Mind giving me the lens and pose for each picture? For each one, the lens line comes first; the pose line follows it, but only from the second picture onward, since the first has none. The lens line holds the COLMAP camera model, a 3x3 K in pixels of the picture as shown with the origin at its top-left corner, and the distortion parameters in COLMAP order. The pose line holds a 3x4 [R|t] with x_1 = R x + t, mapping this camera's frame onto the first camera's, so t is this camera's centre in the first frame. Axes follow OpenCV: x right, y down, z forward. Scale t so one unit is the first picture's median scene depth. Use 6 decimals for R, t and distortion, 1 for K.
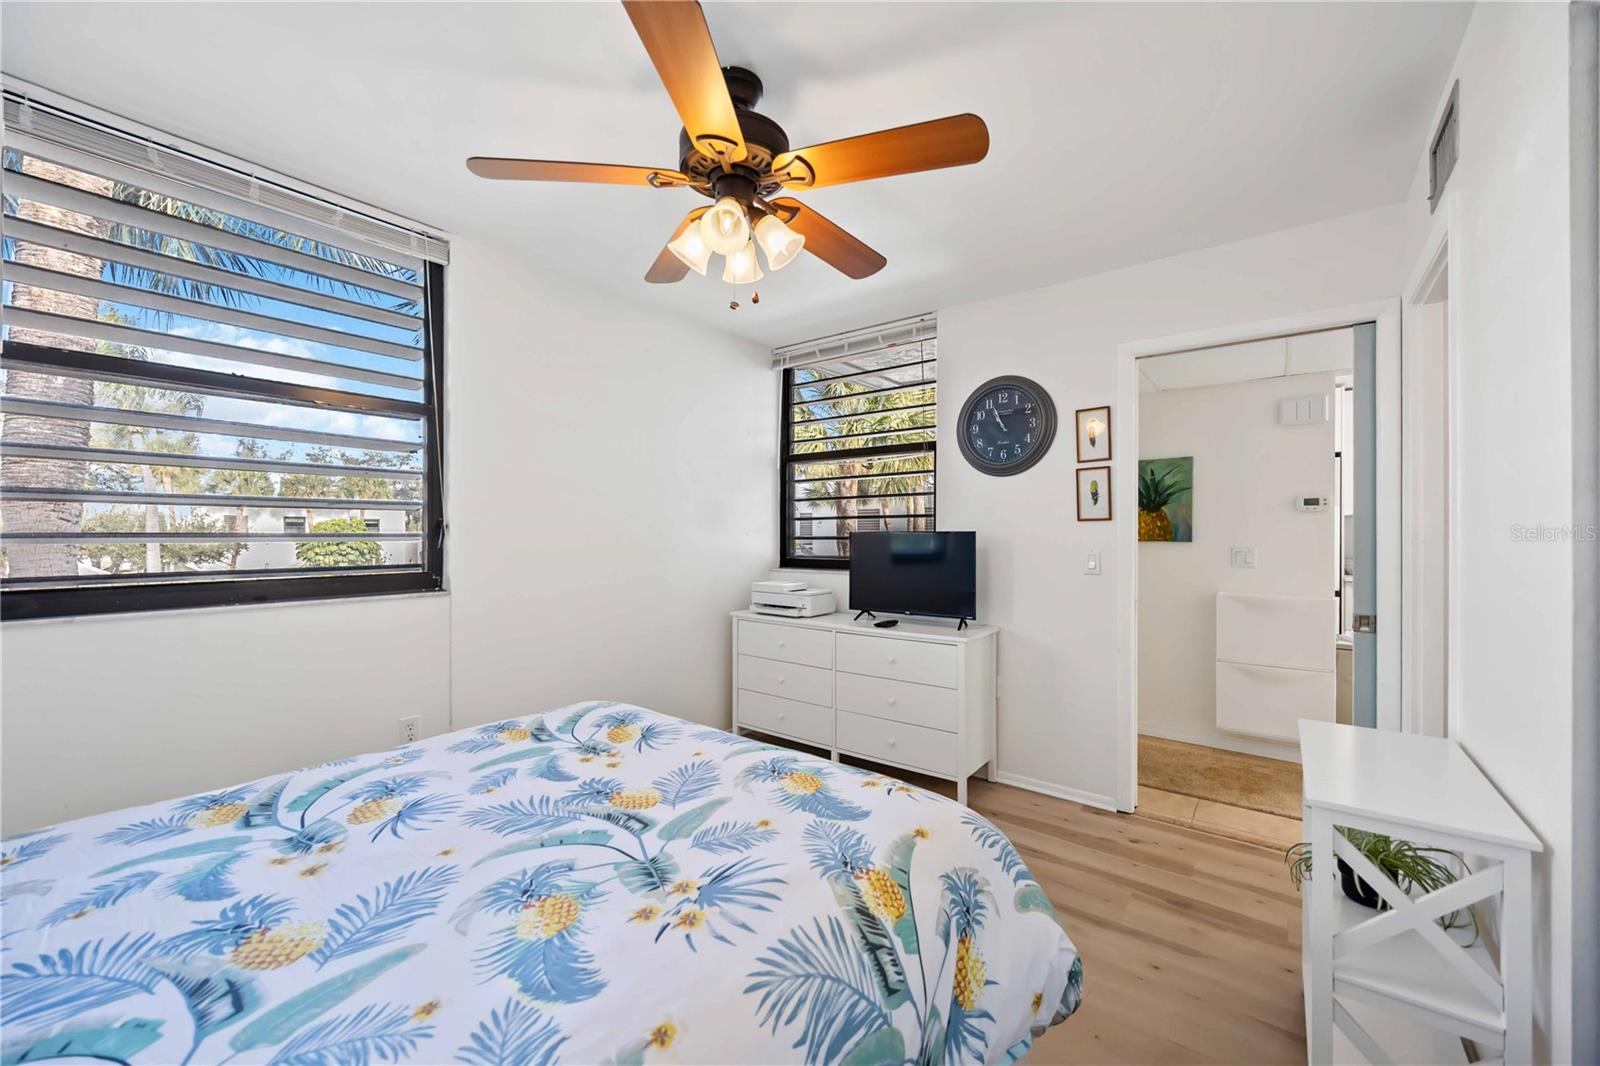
lens RADIAL K [[643.4, 0, 804.5], [0, 643.4, 536.8], [0, 0, 1]] dist [0.008379, -0.002339]
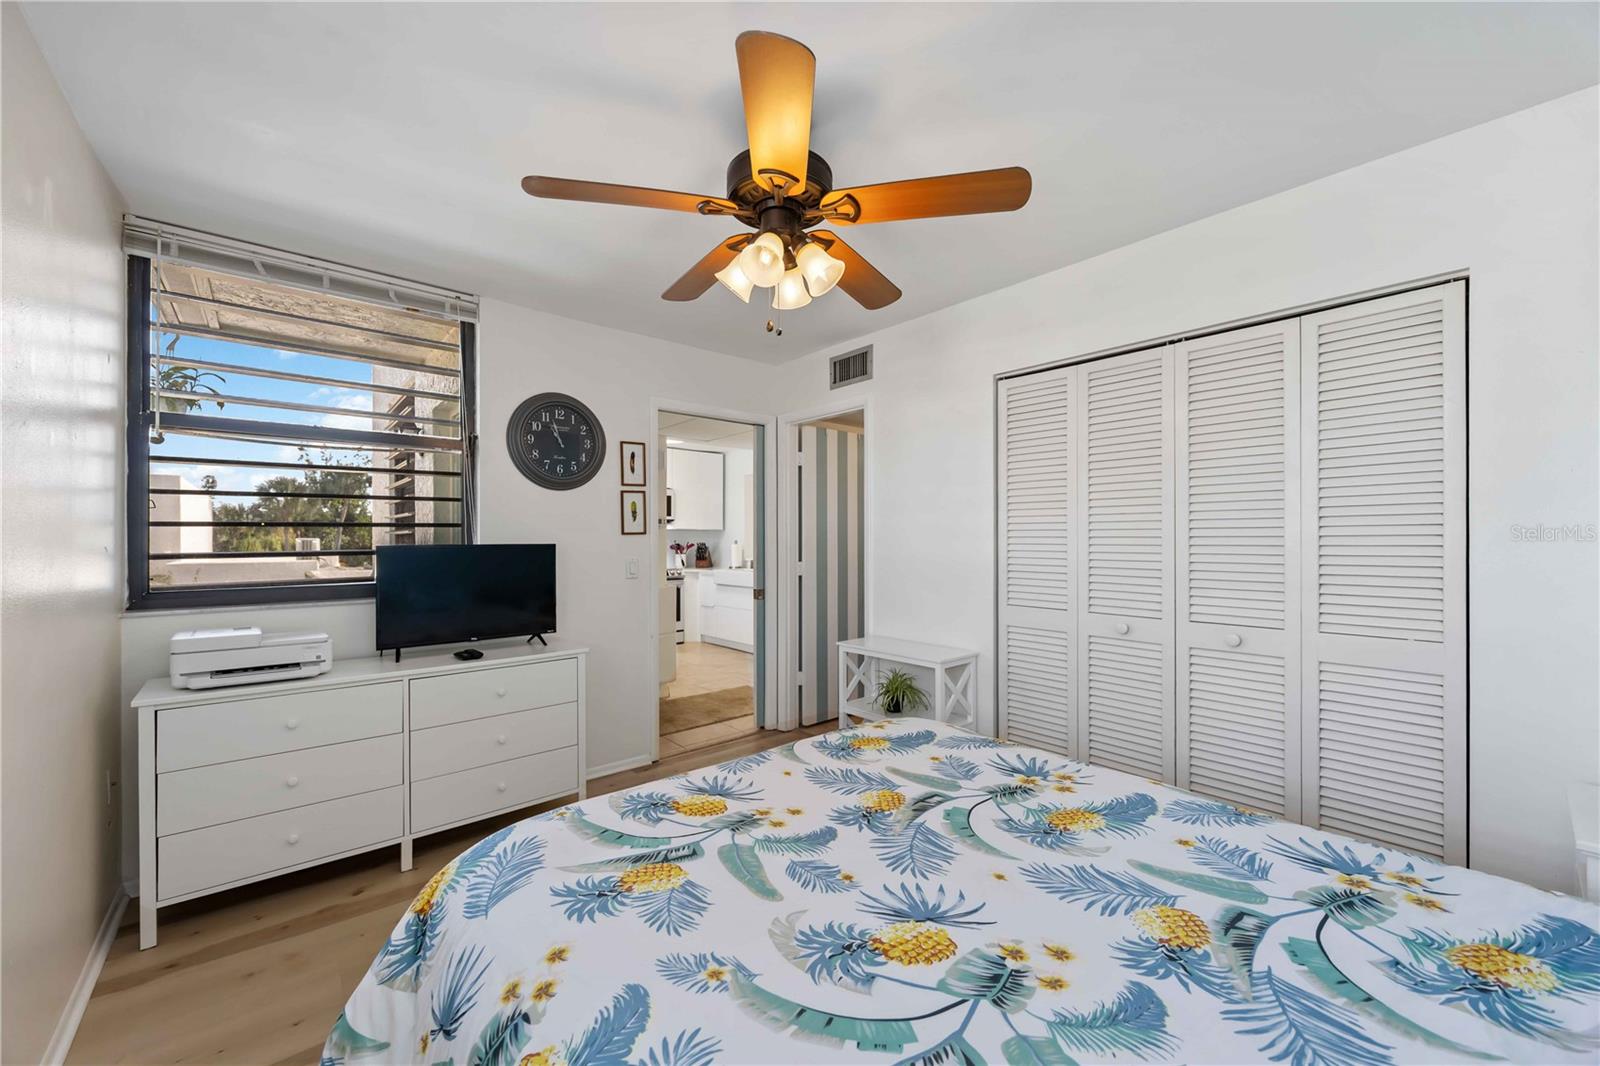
lens RADIAL K [[612.9, 0, 814.1], [0, 612.9, 537.5], [0, 0, 1]] dist [-0.003688, 0.000595]
pose [[0.167503, 0.001060, 0.985871, -1.397754], [0.005356, 0.999984, -0.001986, -0.031925], [-0.985857, 0.005613, 0.167494, 1.020564]]
